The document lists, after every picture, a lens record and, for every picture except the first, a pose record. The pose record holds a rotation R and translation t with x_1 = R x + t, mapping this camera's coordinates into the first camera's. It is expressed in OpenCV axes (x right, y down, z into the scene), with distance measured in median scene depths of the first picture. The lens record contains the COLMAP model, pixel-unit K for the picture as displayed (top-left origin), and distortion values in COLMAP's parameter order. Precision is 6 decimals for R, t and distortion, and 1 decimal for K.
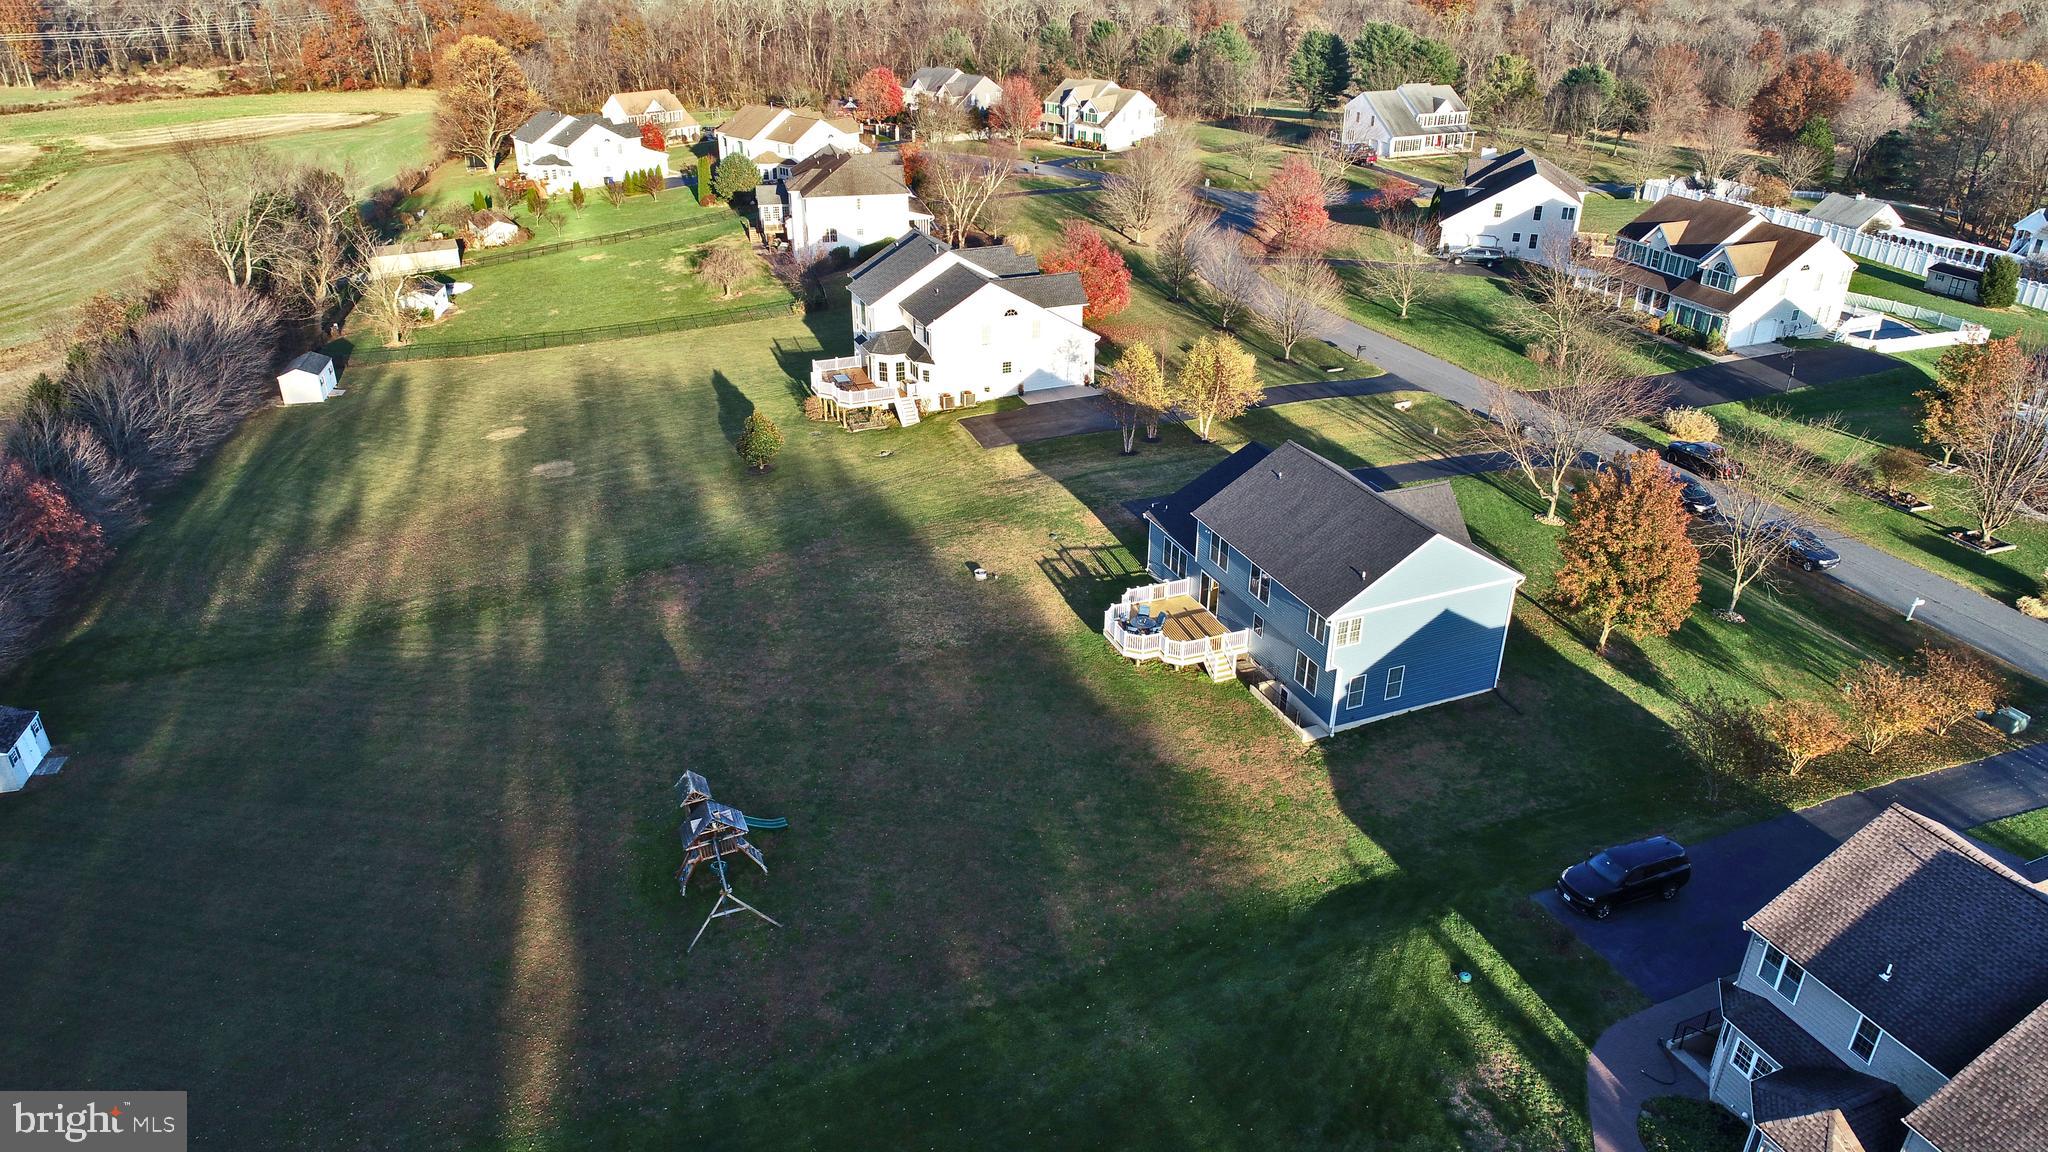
lens RADIAL K [[1360.5, 0, 1024.0], [0, 1360.5, 576.0], [0, 0, 1]] dist [-0.003118, -0.002406]
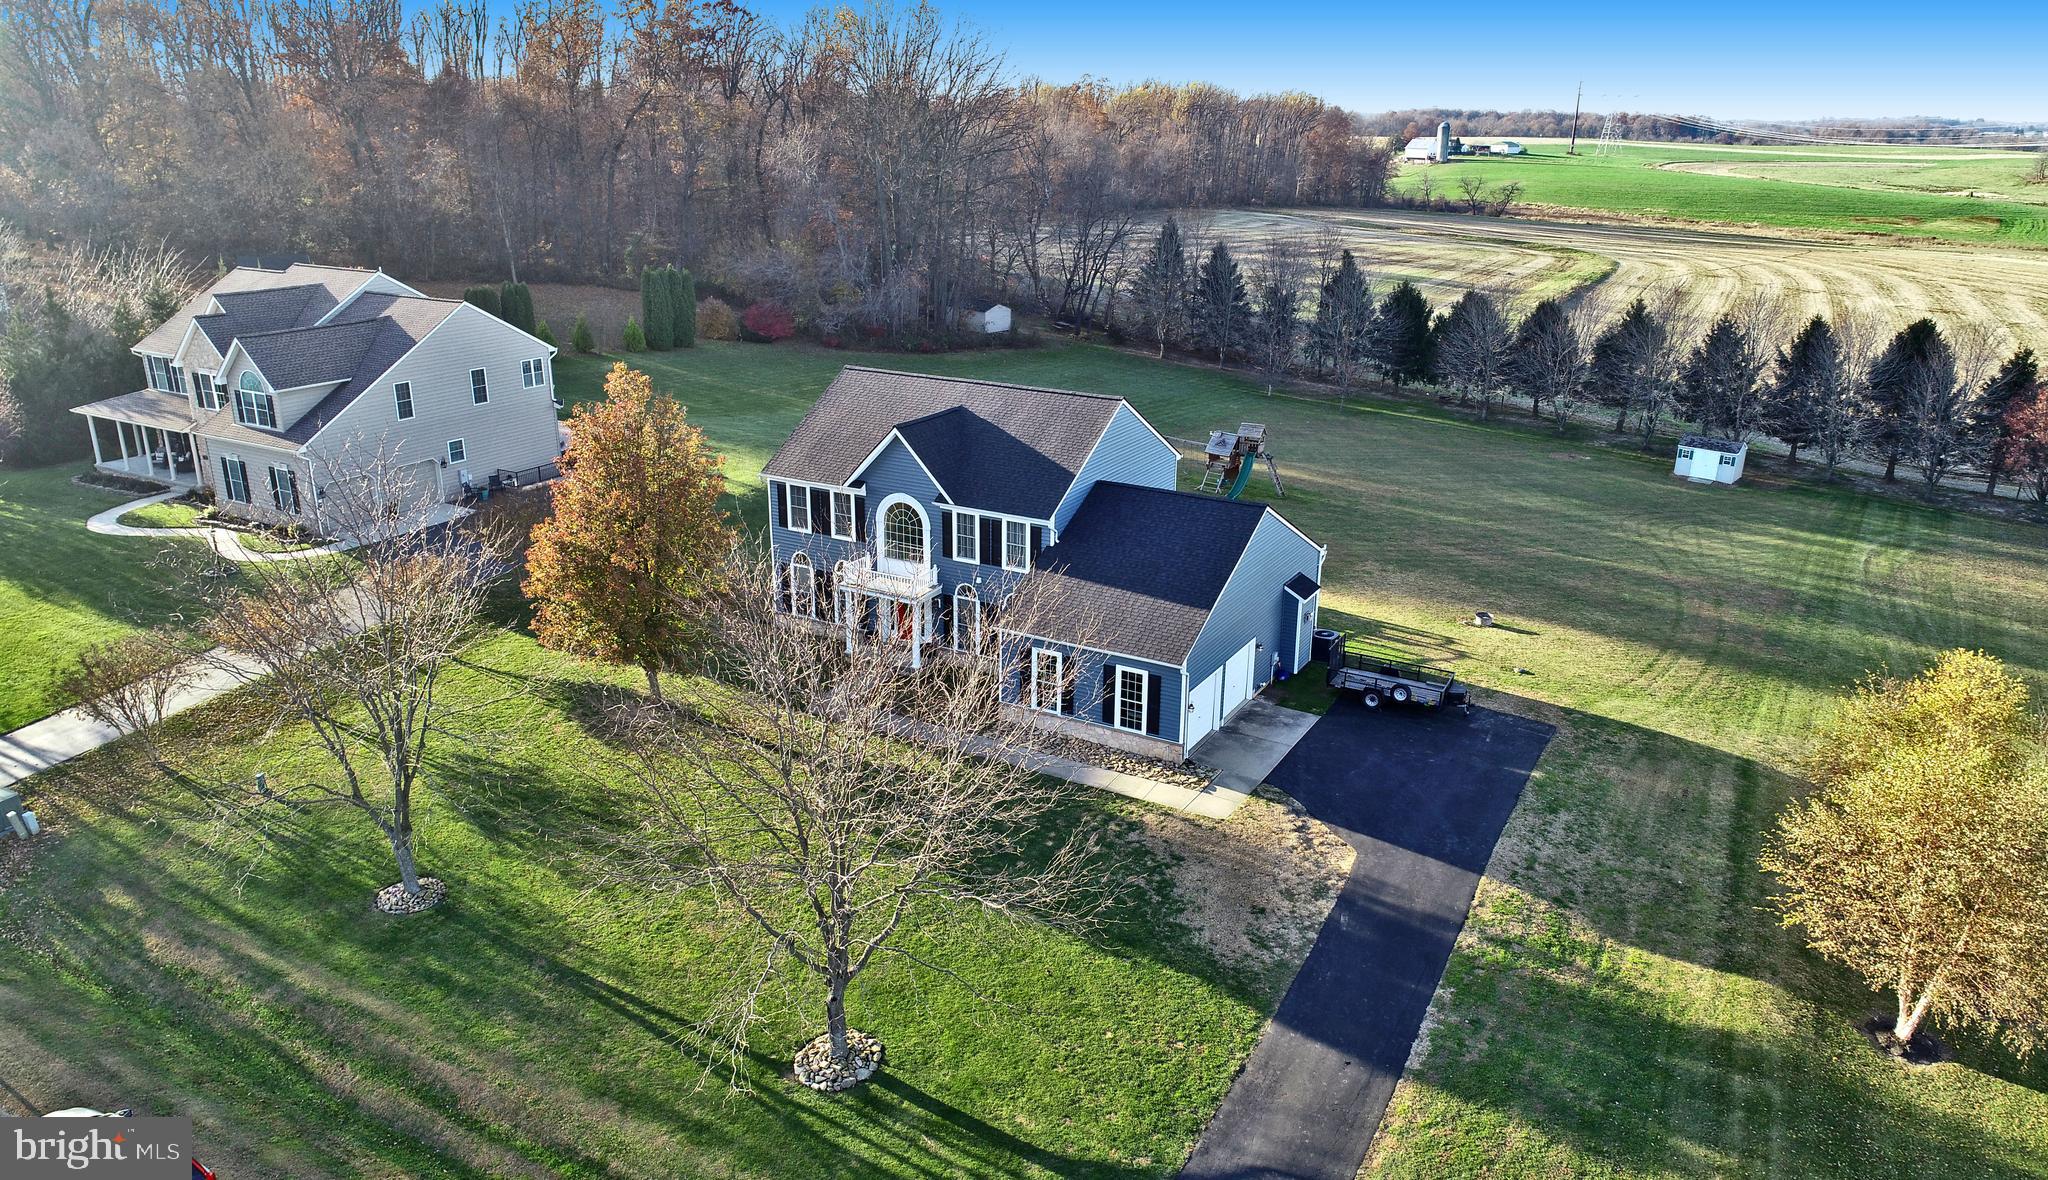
lens RADIAL K [[1391.2, 0, 1061.1], [0, 1391.2, 591.4], [0, 0, 1]] dist [-0.002063, 0.000169]
pose [[-0.774675, 0.192650, -0.602300, 0.440812], [-0.298084, 0.728755, 0.616491, -0.303034], [0.557696, 0.657116, -0.507123, 0.937721]]
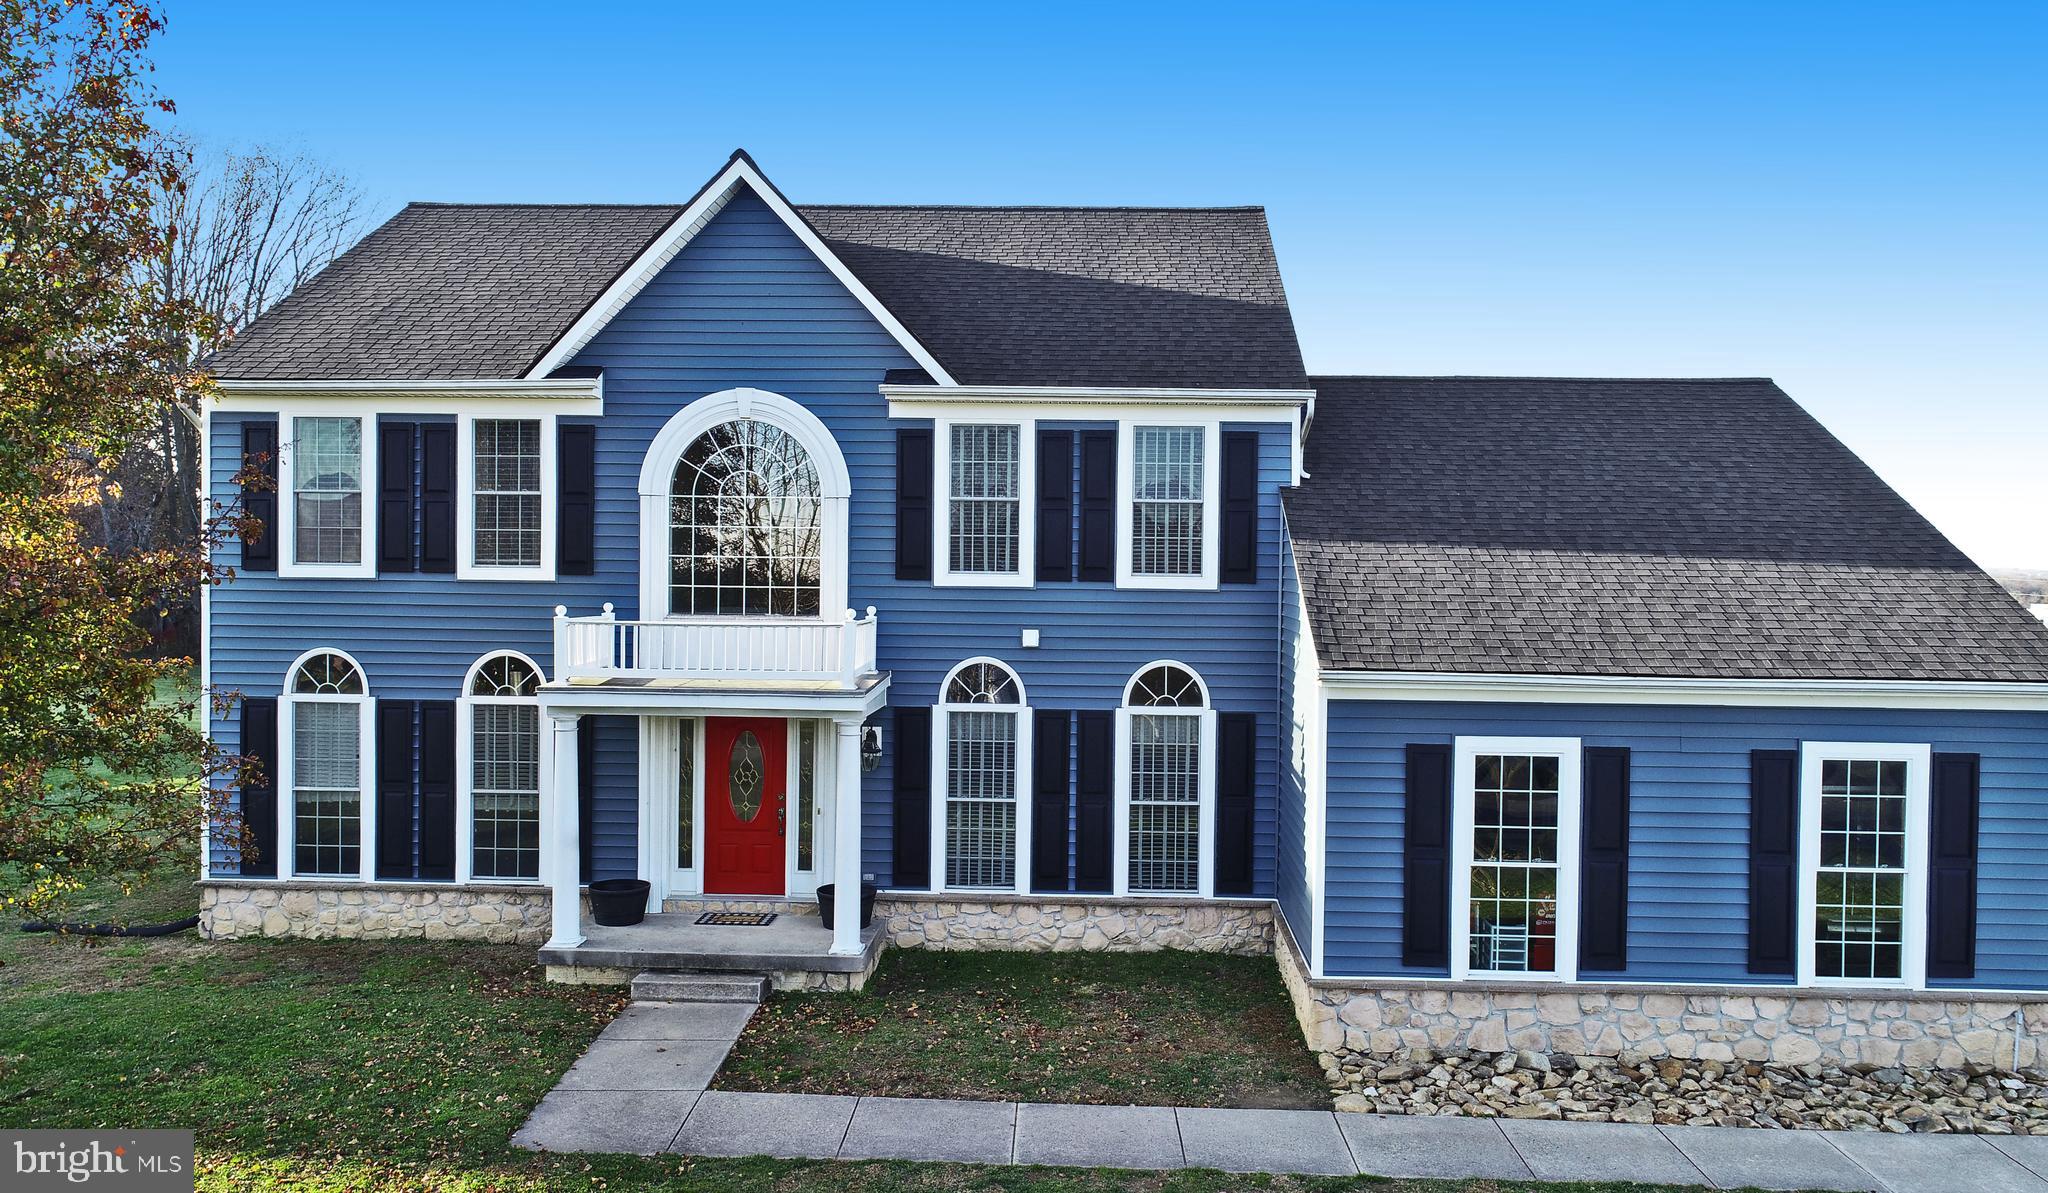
lens RADIAL K [[1544.0, 0, 1060.9], [0, 1544.0, 601.2], [0, 0, 1]] dist [-0.005652, -0.001958]
pose [[-0.412546, 0.010019, -0.910882, 0.328027], [-0.421928, 0.884109, 0.200819, -0.051106], [0.807331, 0.467173, -0.360508, 0.745189]]
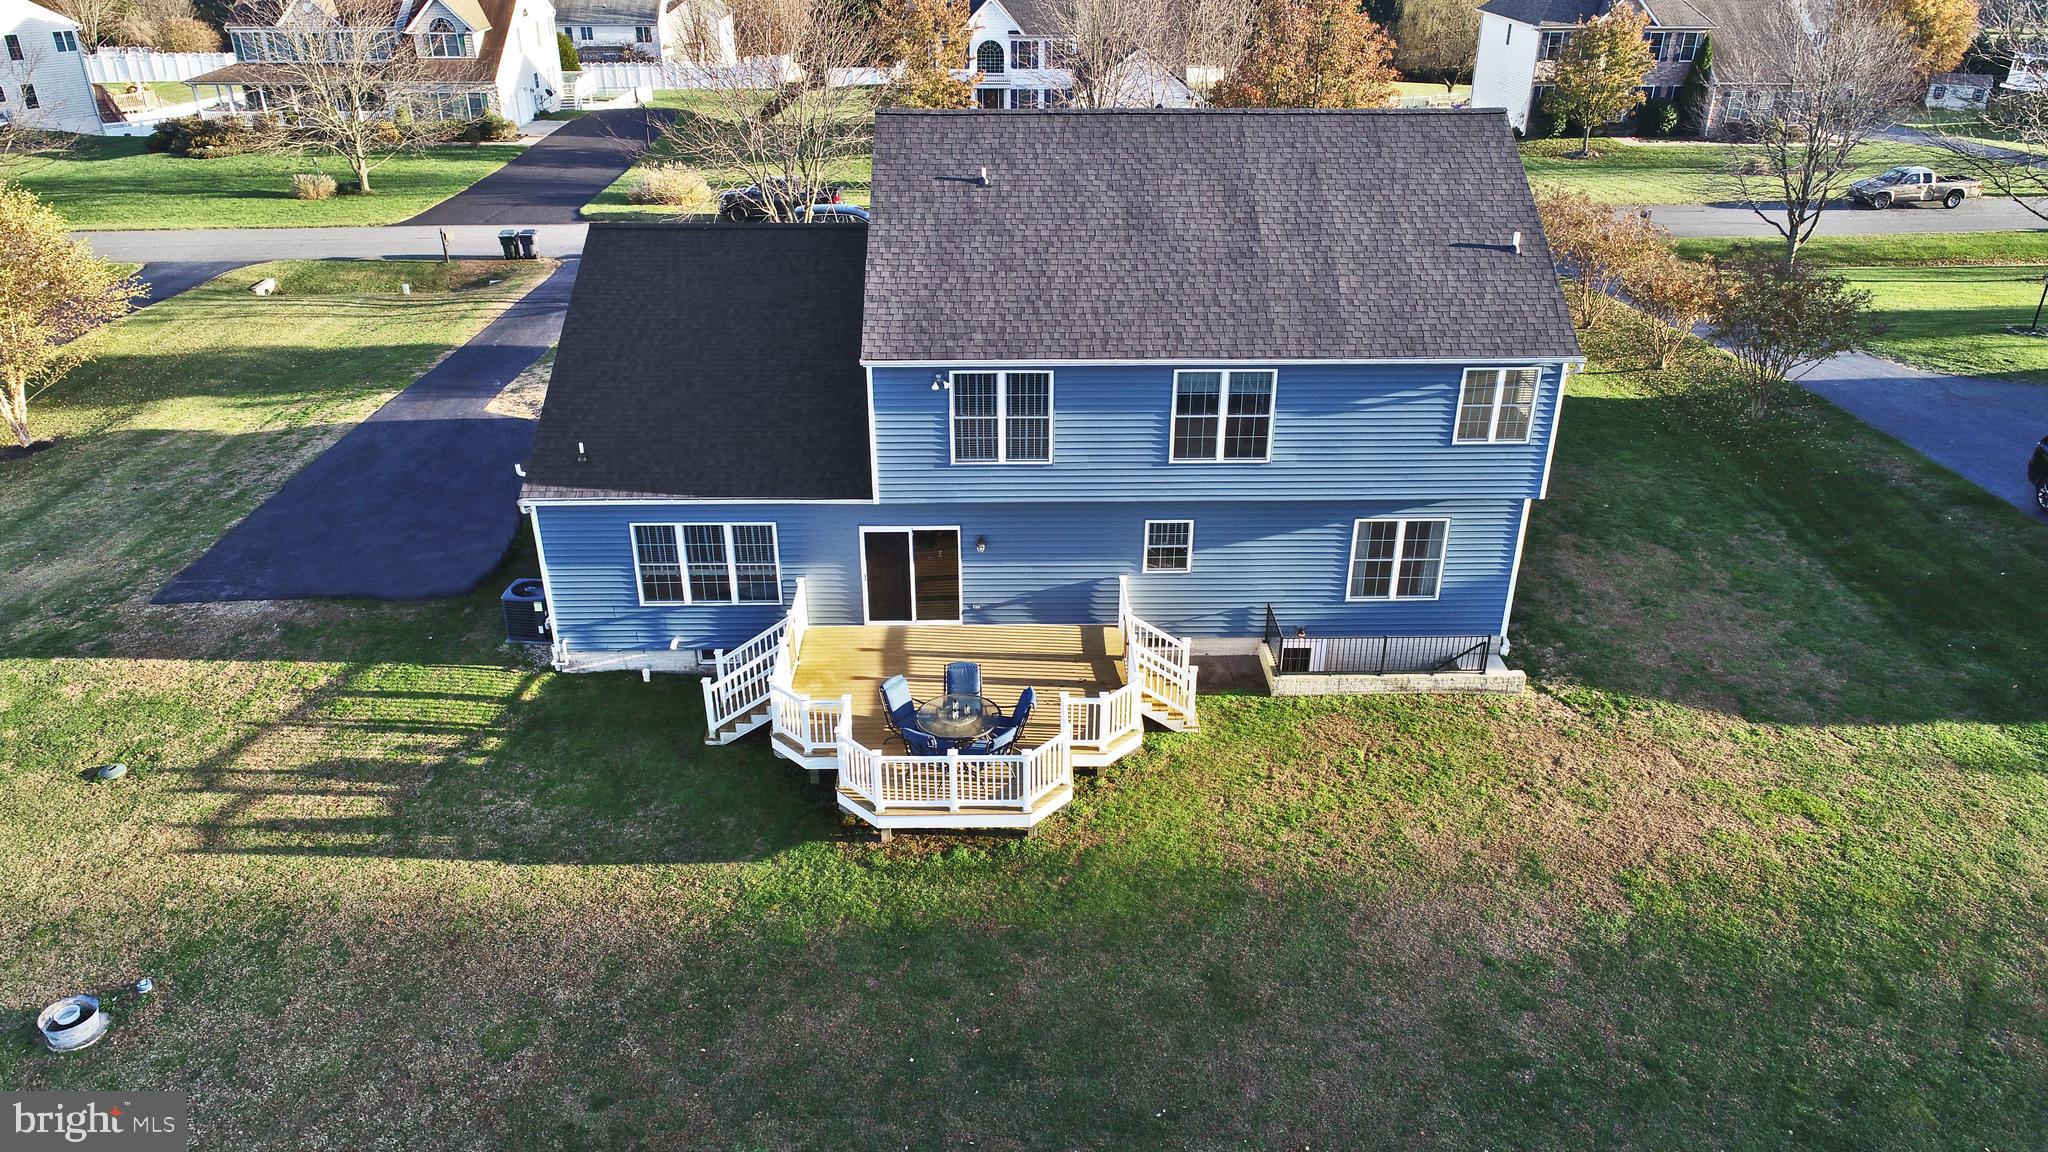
lens RADIAL K [[1389.0, 0, 1025.8], [0, 1389.0, 598.1], [0, 0, 1]] dist [-0.002525, -0.001790]
pose [[0.362412, -0.436733, 0.823360, -0.108952], [0.419522, 0.865302, 0.274323, -0.047642], [-0.832261, 0.245999, 0.496816, 0.540694]]
